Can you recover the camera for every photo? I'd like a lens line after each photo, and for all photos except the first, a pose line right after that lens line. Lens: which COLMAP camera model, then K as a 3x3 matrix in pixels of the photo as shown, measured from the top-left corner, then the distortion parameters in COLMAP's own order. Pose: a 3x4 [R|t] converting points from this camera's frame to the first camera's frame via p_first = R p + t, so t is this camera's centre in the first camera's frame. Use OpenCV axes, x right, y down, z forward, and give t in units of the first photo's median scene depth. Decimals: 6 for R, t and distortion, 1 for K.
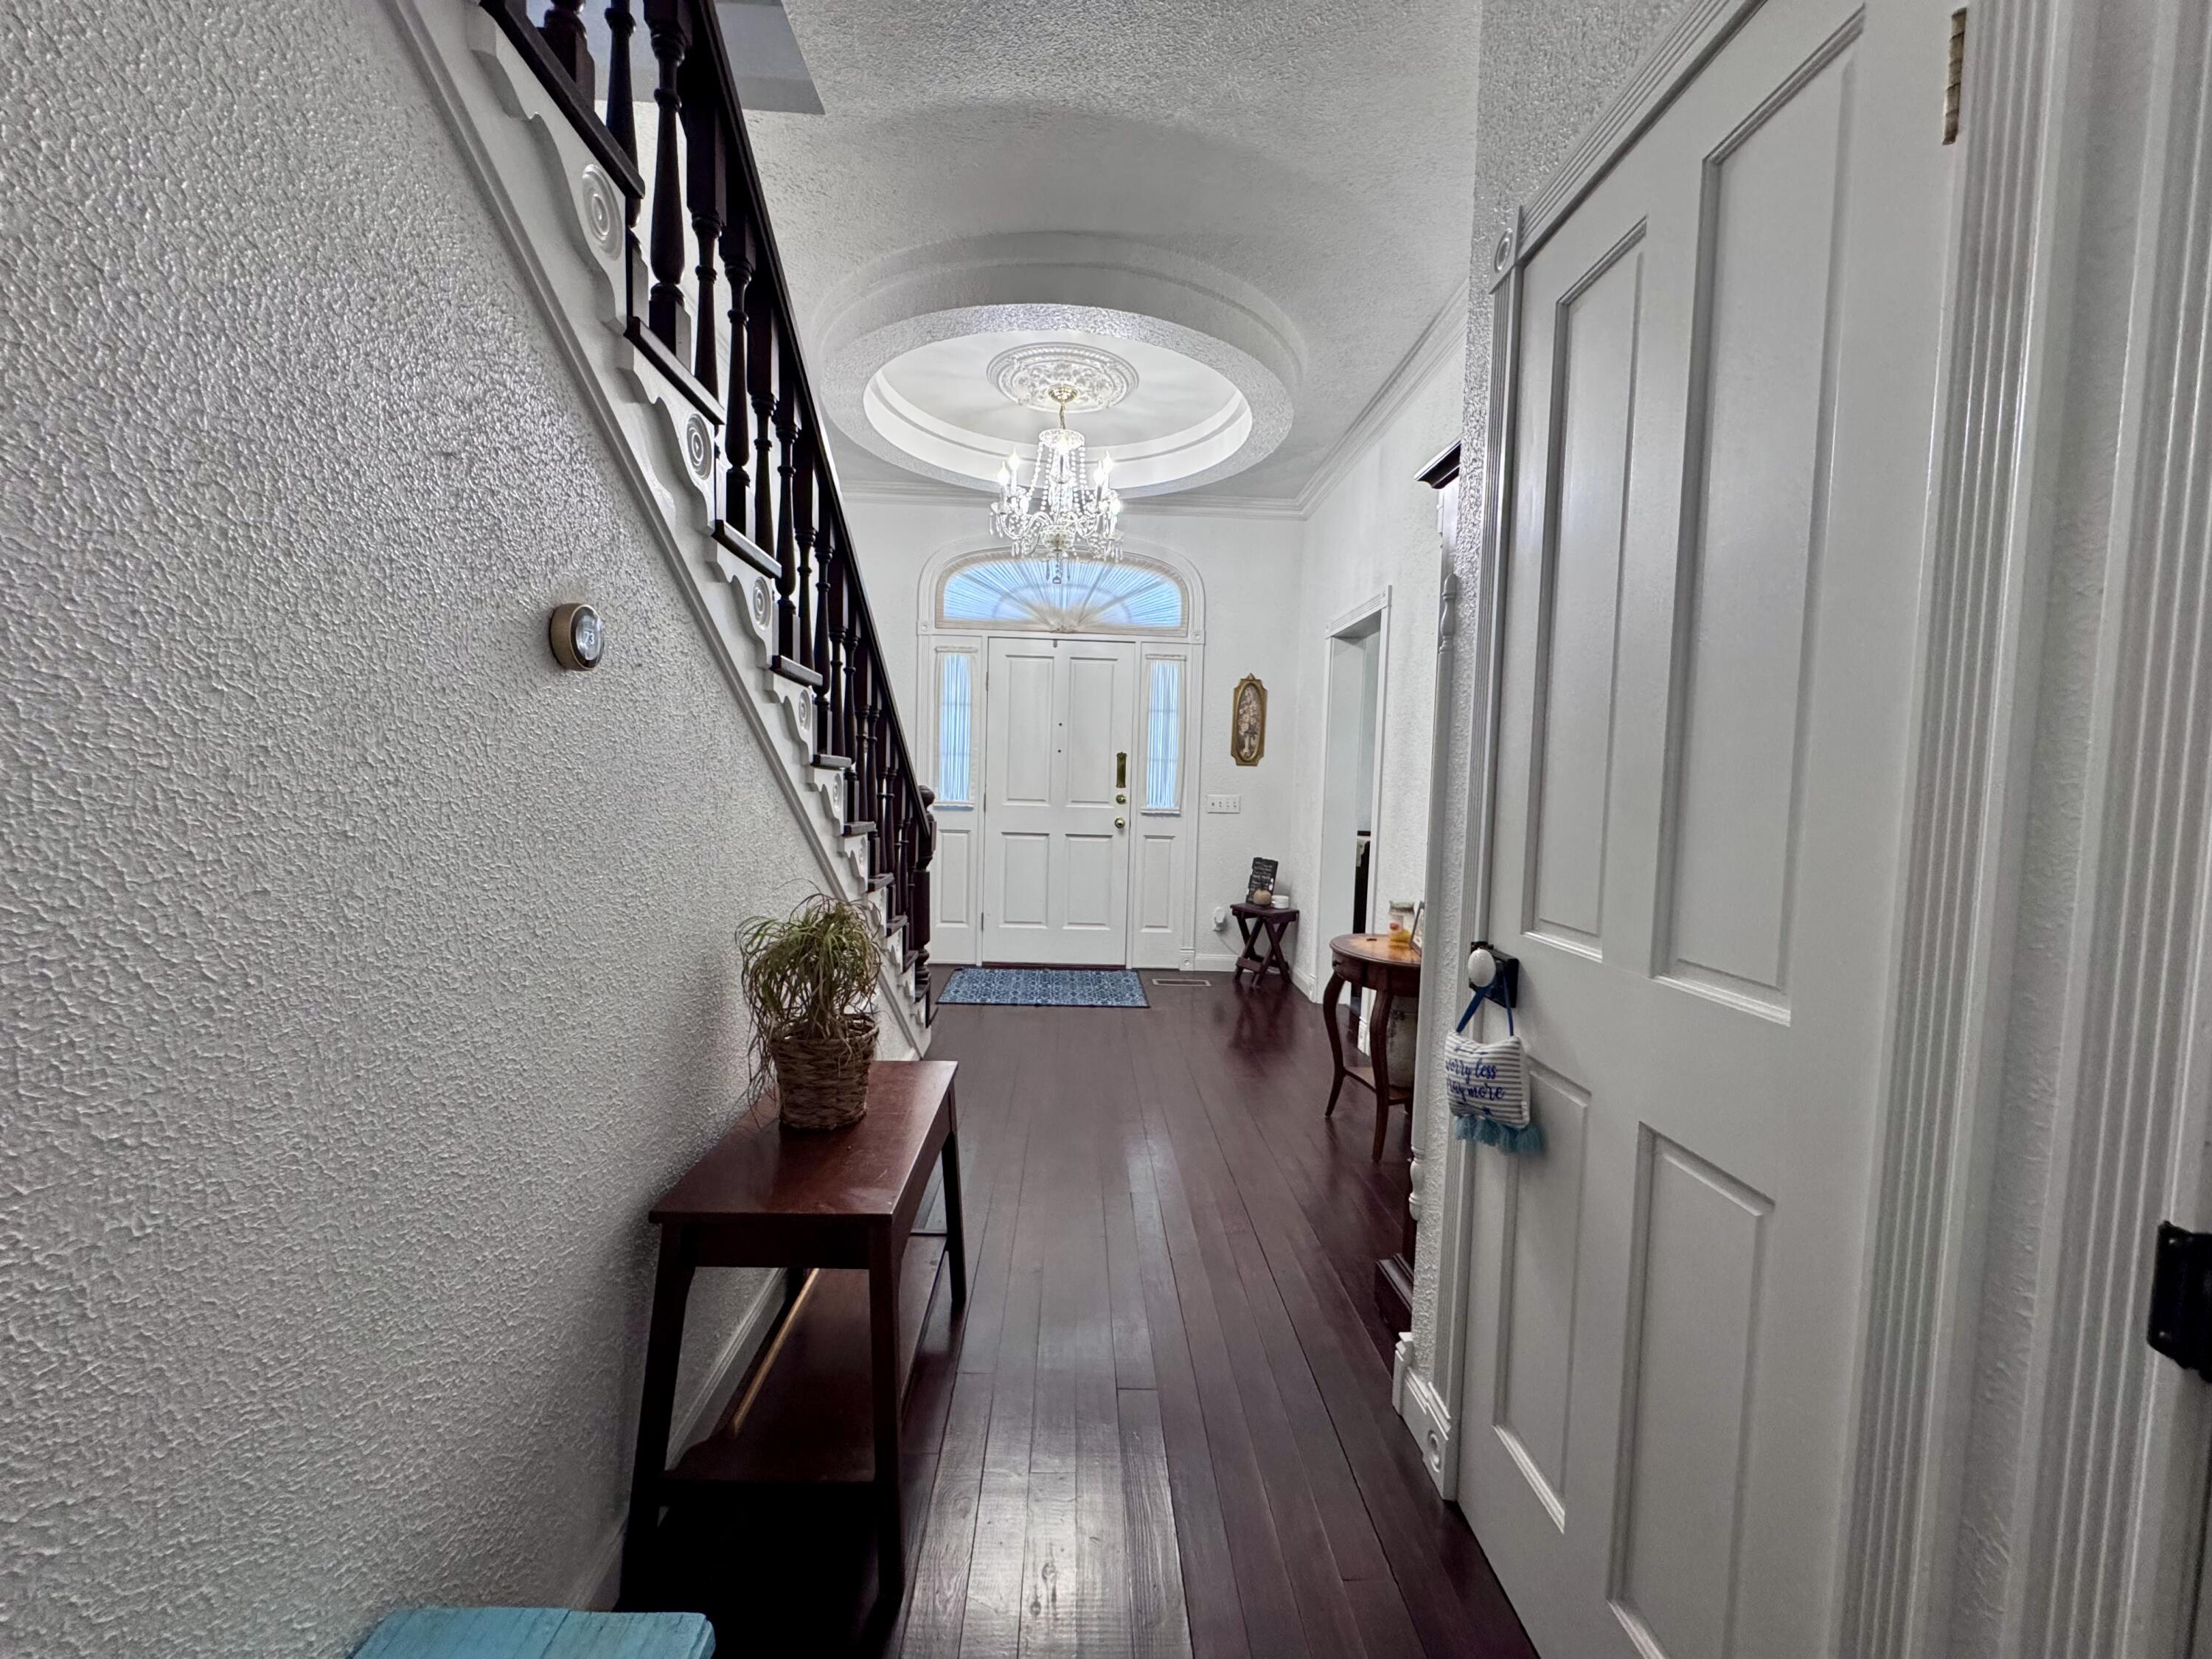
lens RADIAL K [[887.0, 0, 1108.0], [0, 887.0, 830.0], [0, 0, 1]] dist [-0.002715, 0.000025]
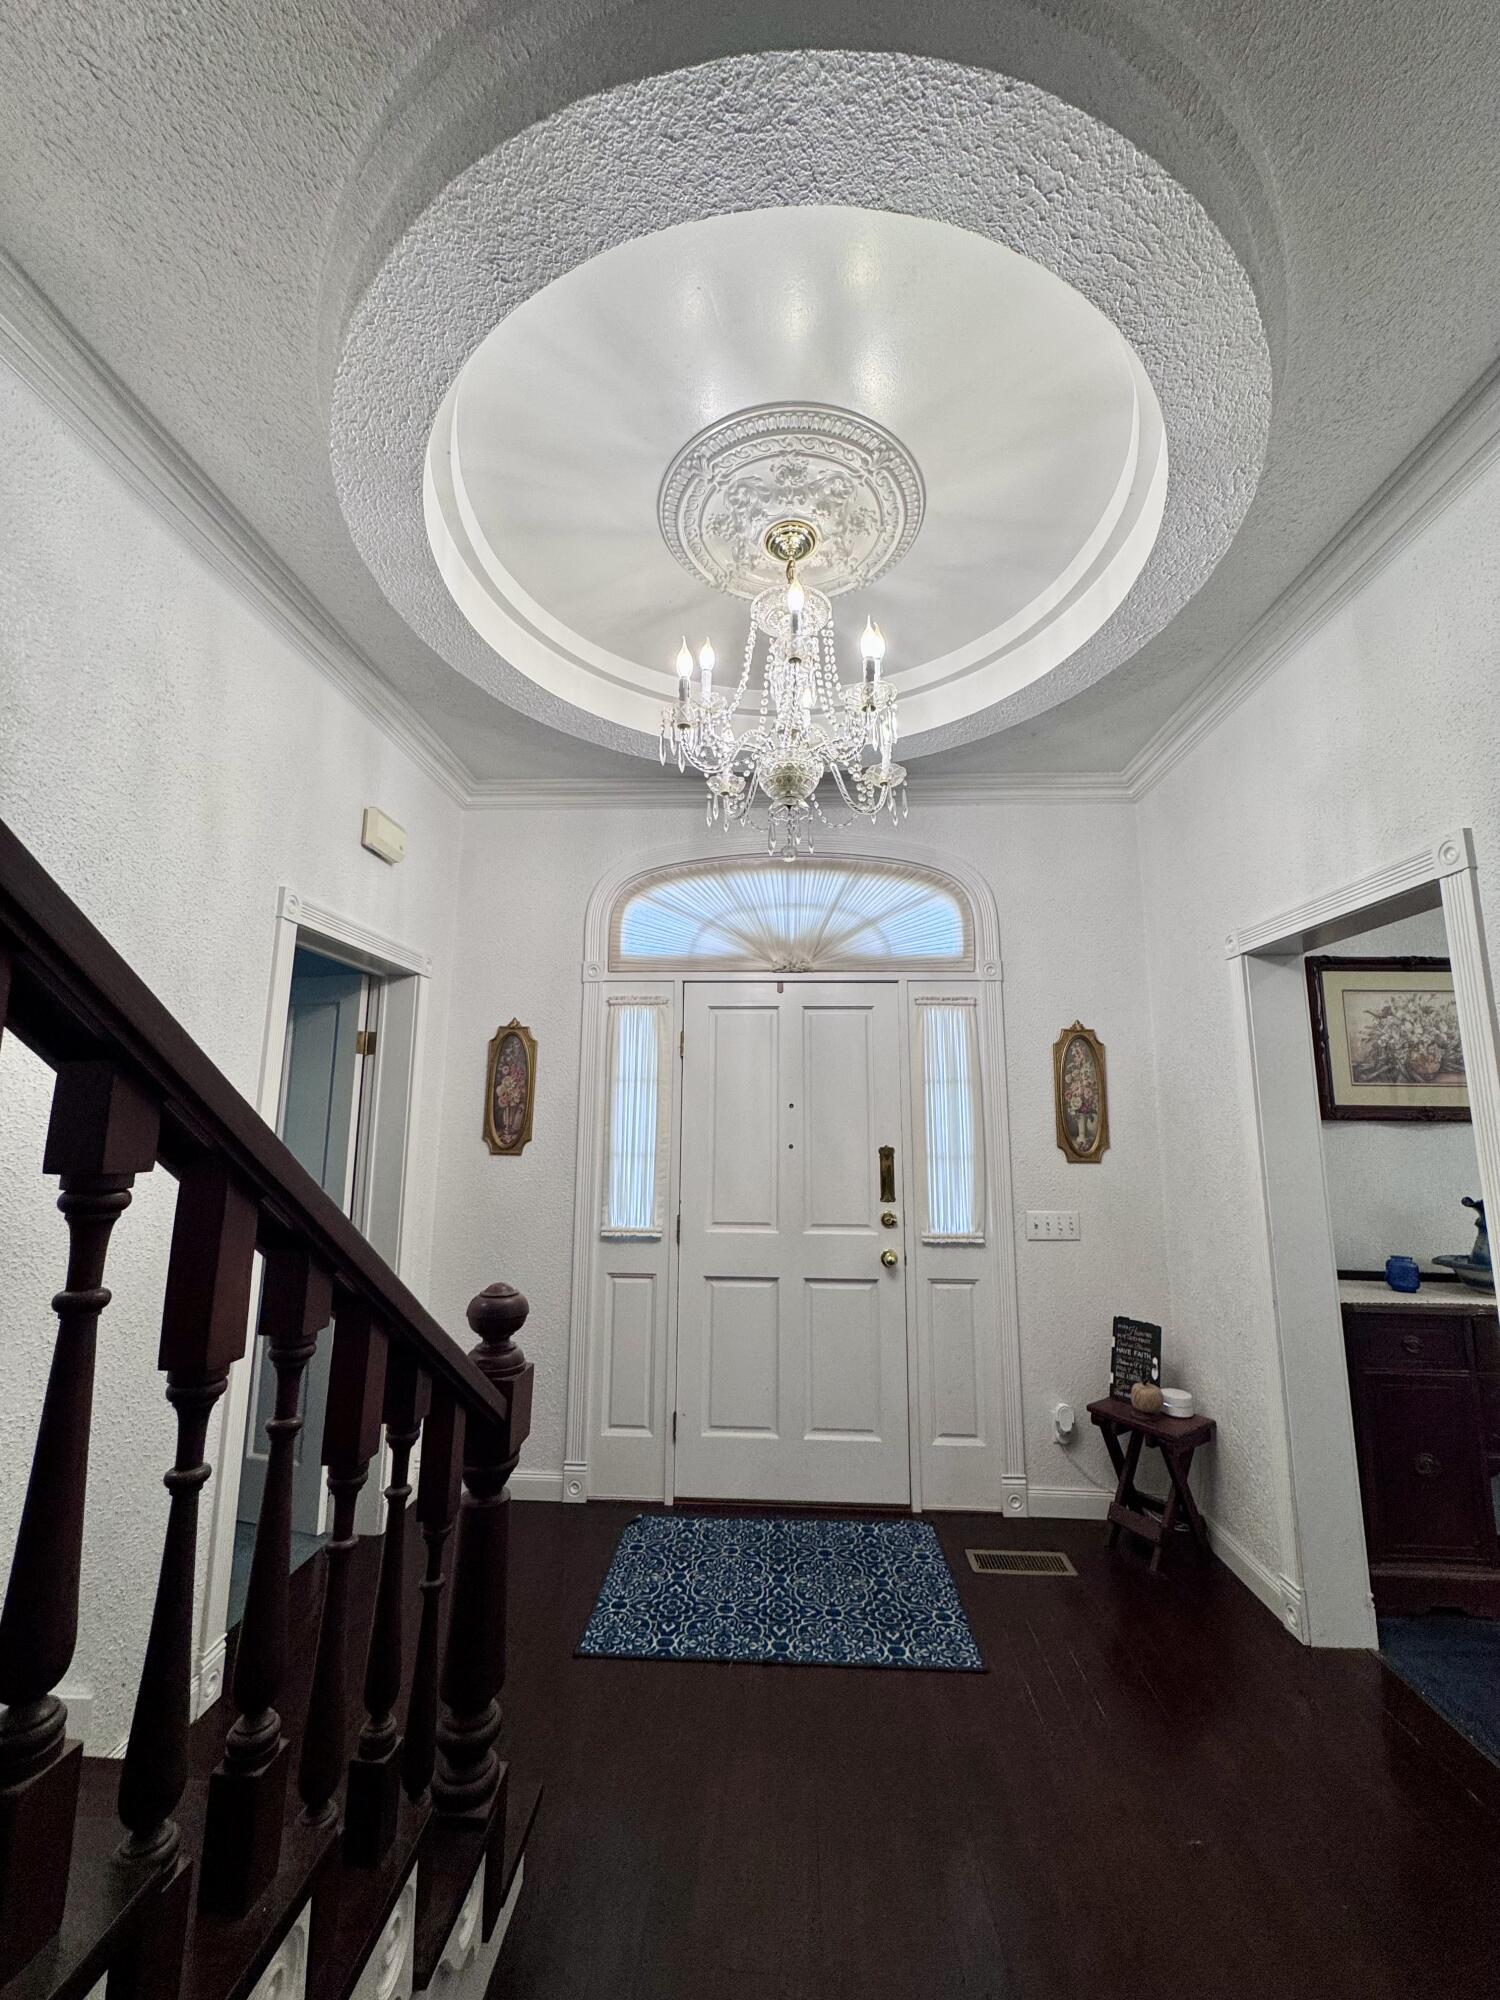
lens RADIAL K [[802.0, 0, 748.7], [0, 802.0, 994.6], [0, 0, 1]] dist [-0.002715, 0.000025]
pose [[0.995742, -0.037093, -0.084386, -0.031631], [0.017410, 0.974665, -0.222991, -0.067424], [0.090520, 0.220573, 0.971161, 0.396639]]
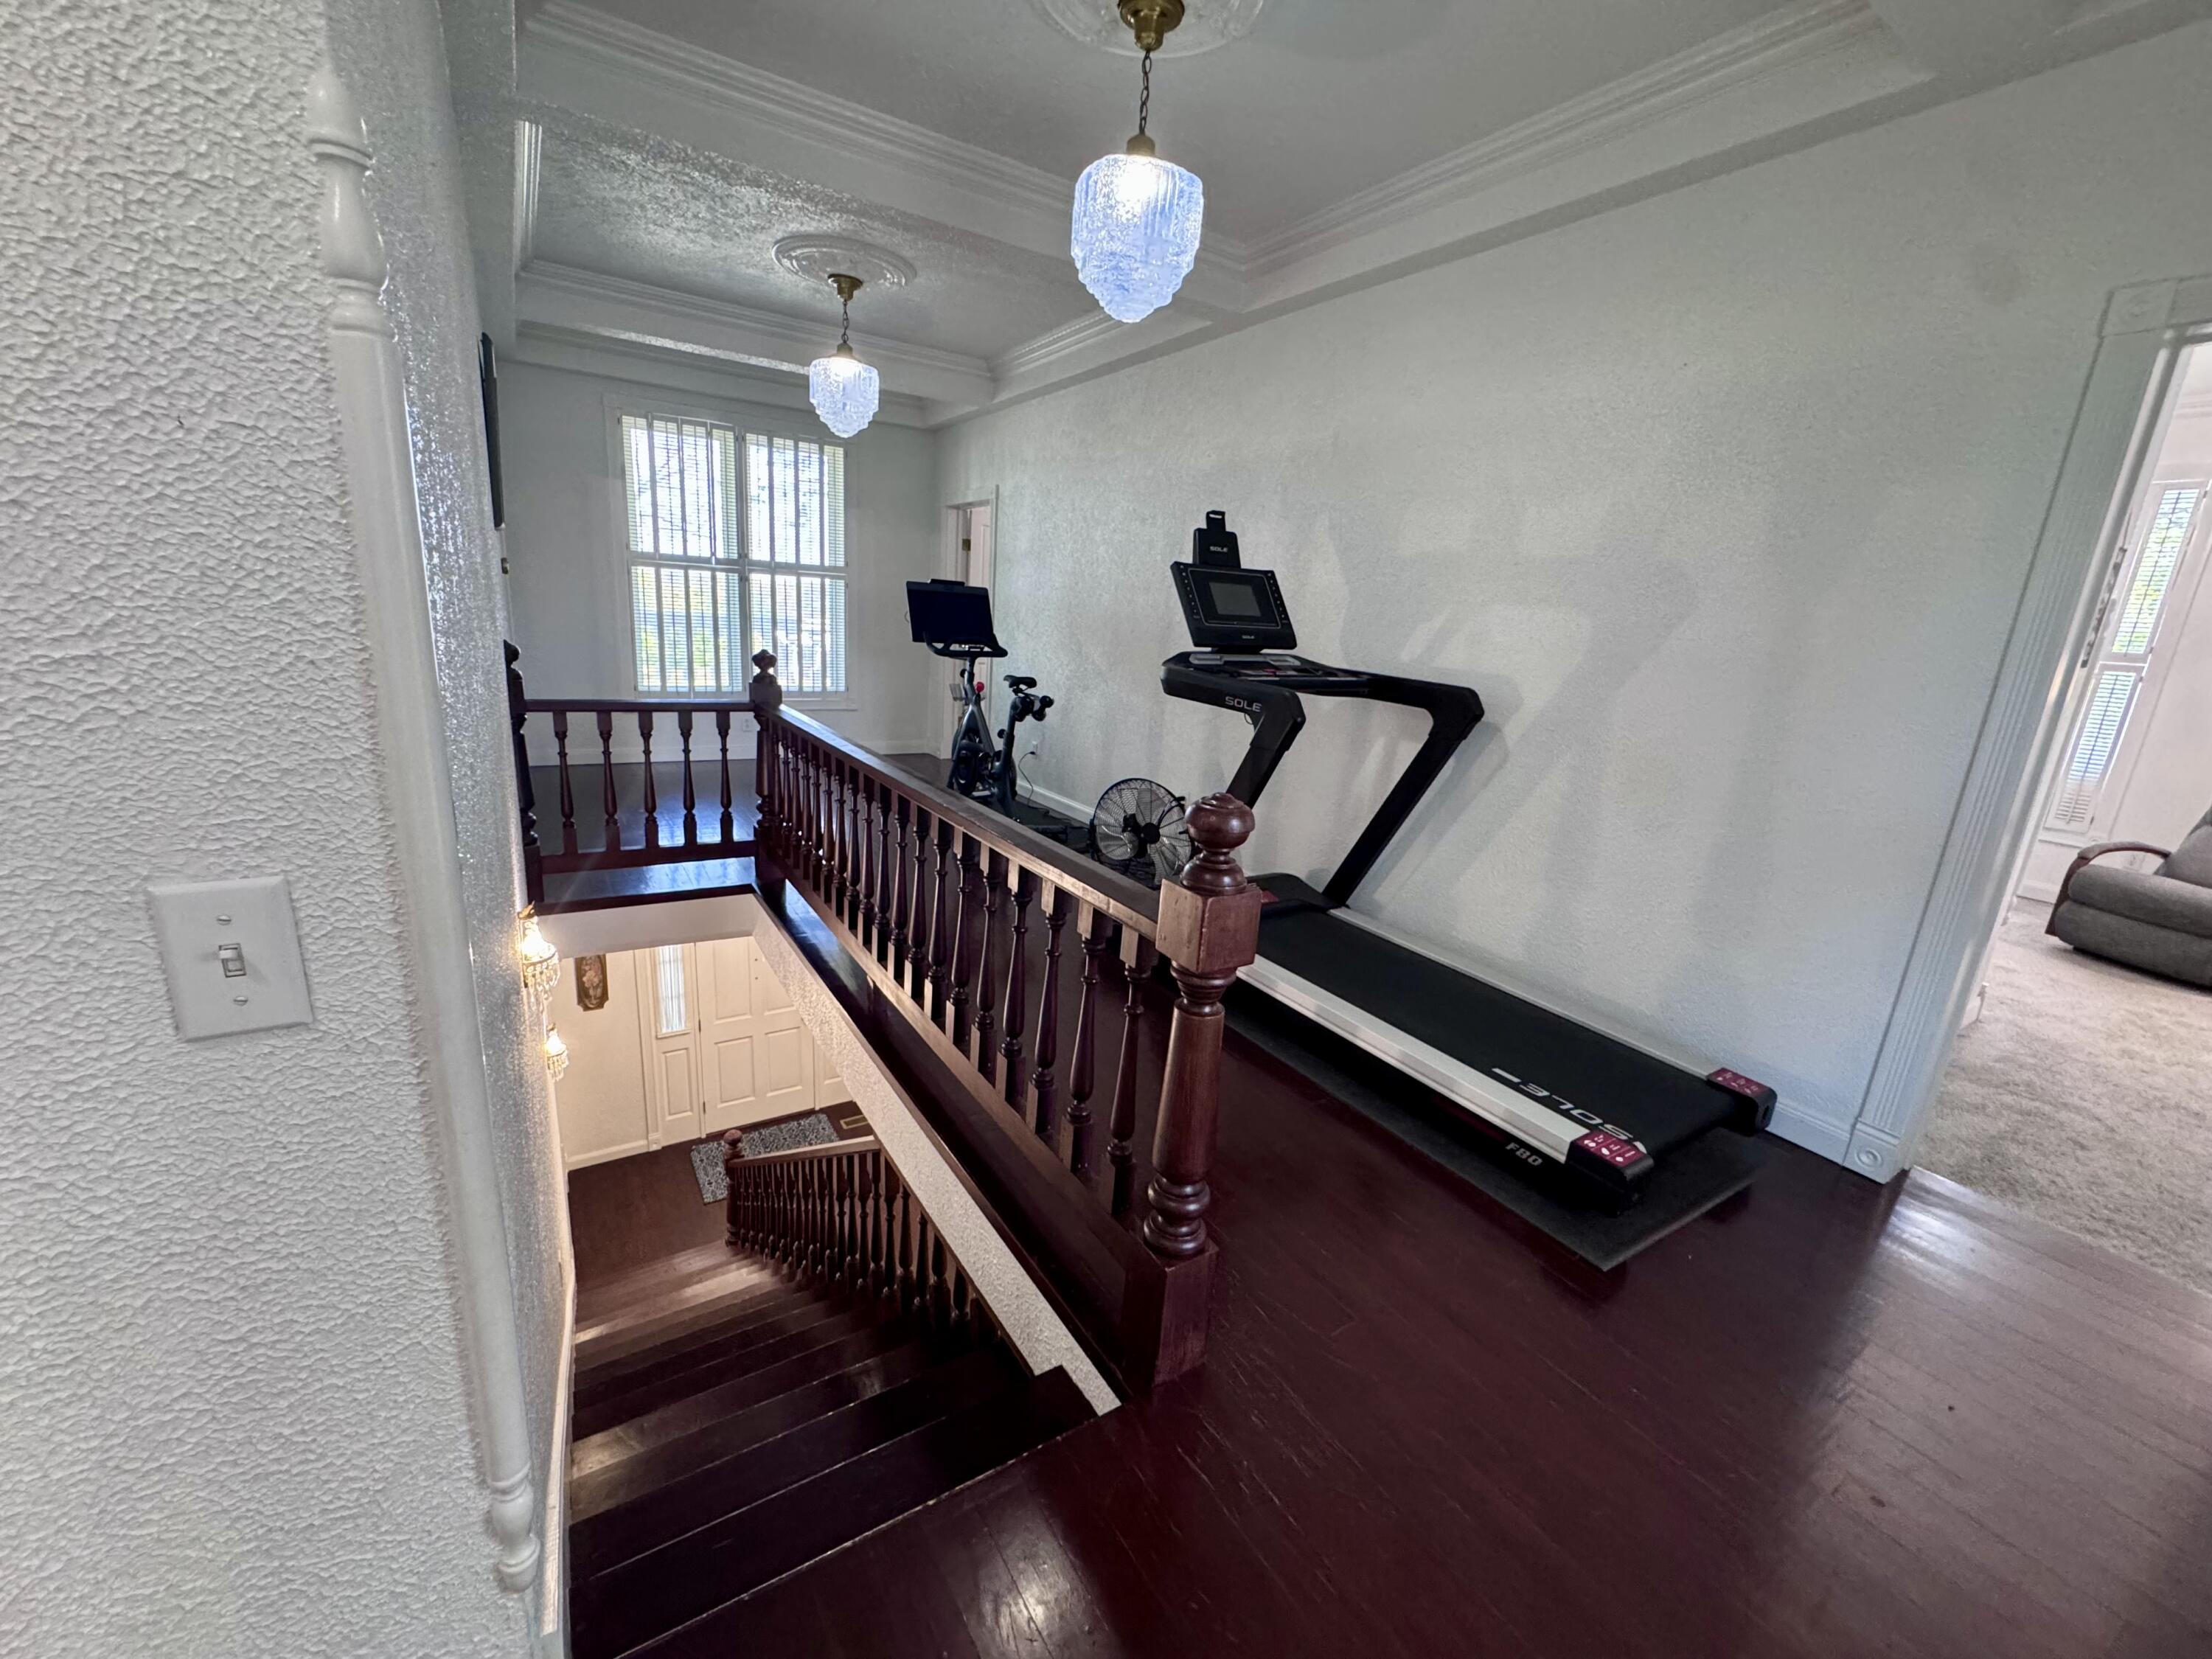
lens RADIAL K [[887.0, 0, 1104.0], [0, 887.0, 834.1], [0, 0, 1]] dist [-0.002715, 0.000025]
pose [[0.865584, -0.102462, 0.490169, -0.235760], [-0.004022, 0.977389, 0.211410, -0.590157], [-0.500747, -0.184965, 0.845601, -0.355062]]
